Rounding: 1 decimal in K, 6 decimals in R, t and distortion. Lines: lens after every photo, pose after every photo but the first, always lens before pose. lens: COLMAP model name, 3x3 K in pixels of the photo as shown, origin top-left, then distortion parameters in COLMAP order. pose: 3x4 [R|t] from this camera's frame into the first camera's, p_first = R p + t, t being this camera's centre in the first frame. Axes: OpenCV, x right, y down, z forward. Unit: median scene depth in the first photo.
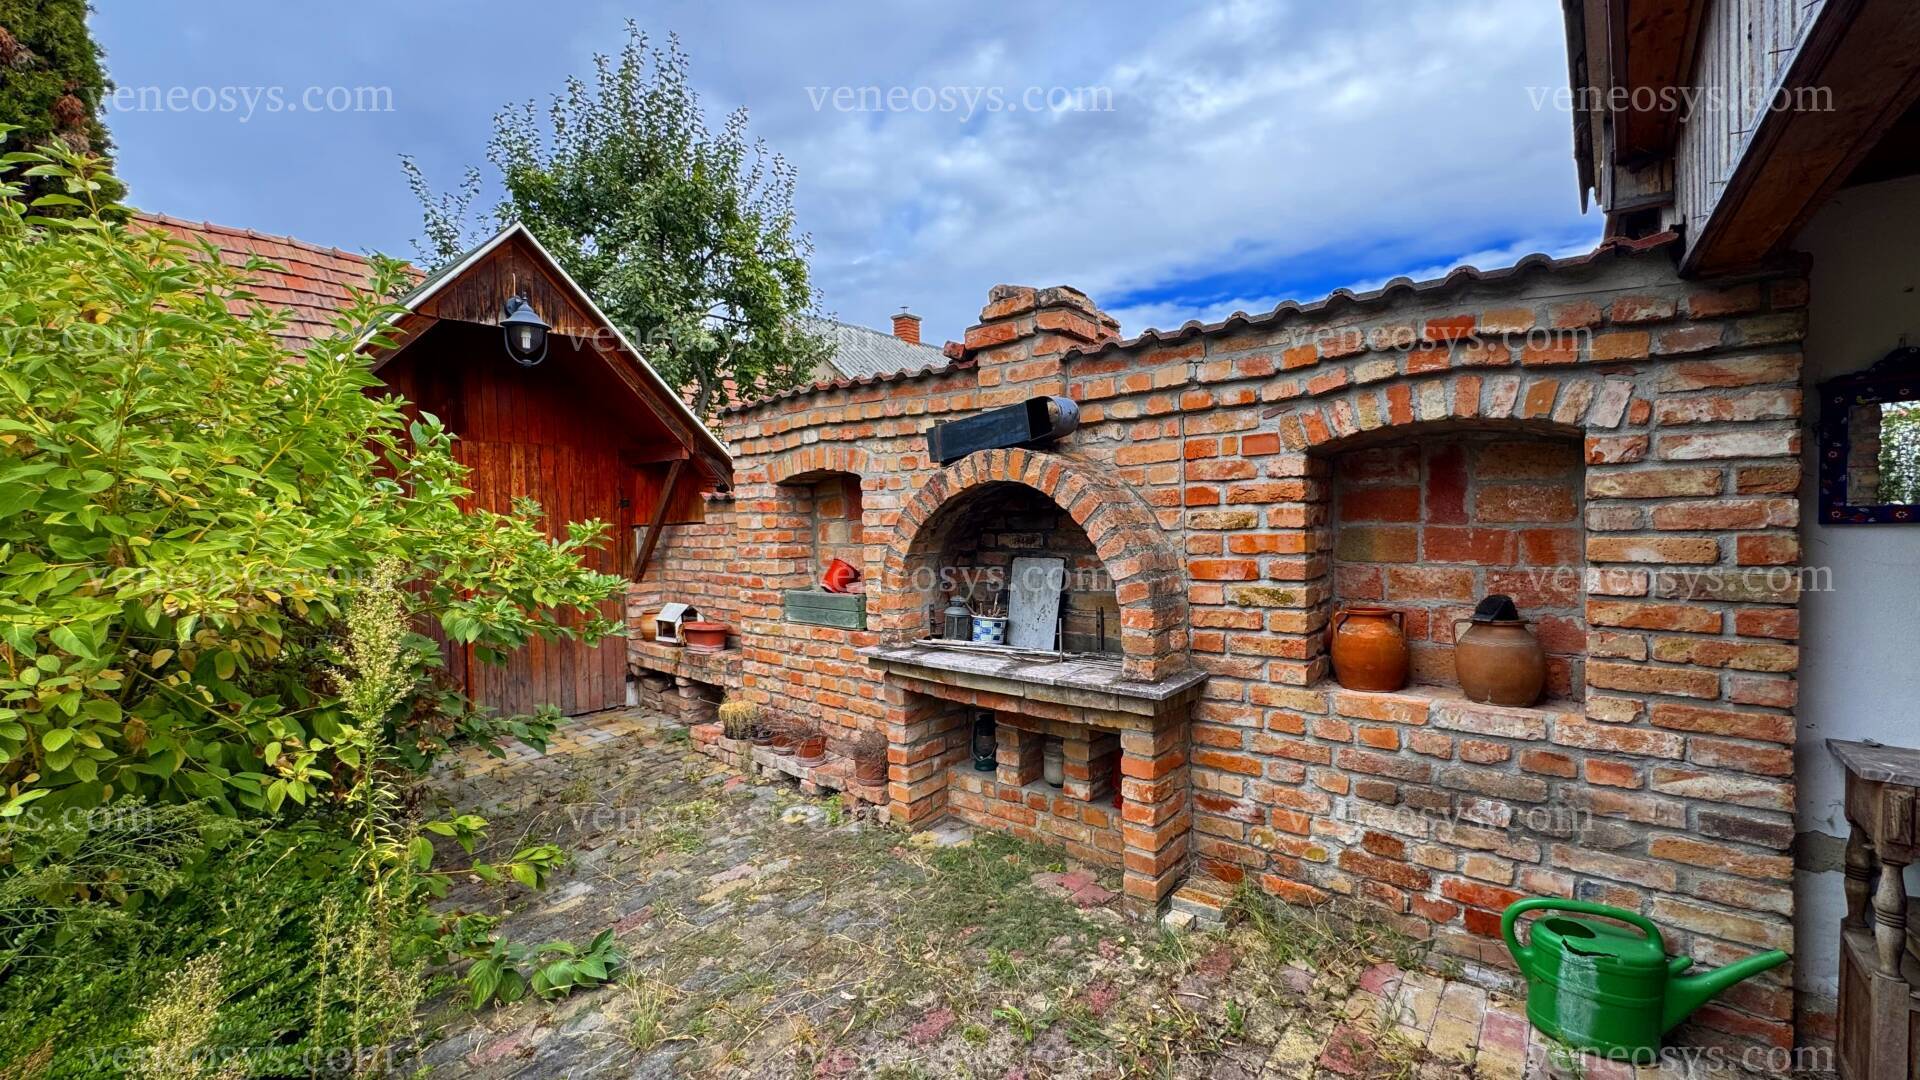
lens RADIAL K [[763.8, 0, 959.6], [0, 763.8, 539.8], [0, 0, 1]] dist [-0.003947, 0.000139]
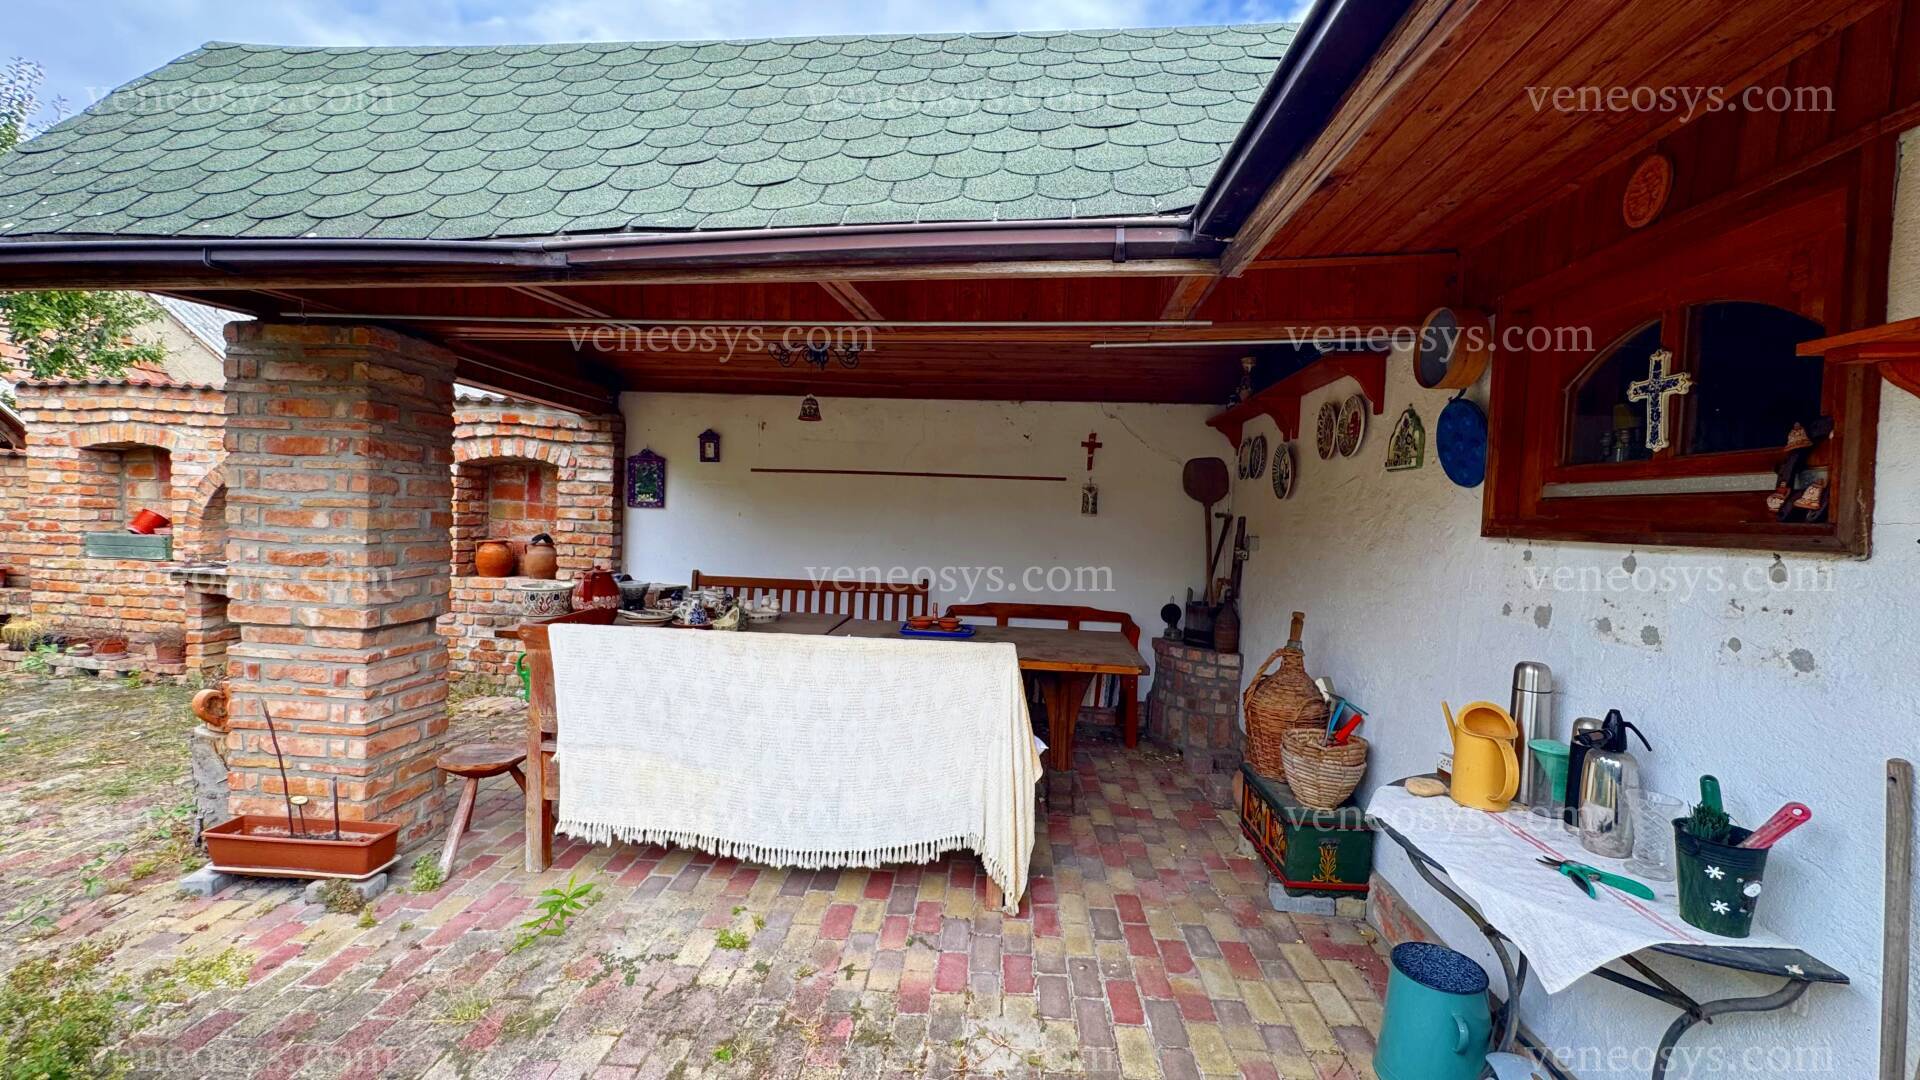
lens RADIAL K [[763.8, 0, 956.5], [0, 763.8, 539.7], [0, 0, 1]] dist [-0.003947, 0.000139]
pose [[0.800304, 0.031106, 0.598787, 0.198419], [-0.036339, 0.999334, -0.003345, 0.033554], [-0.598493, -0.019082, 0.800901, -1.007600]]
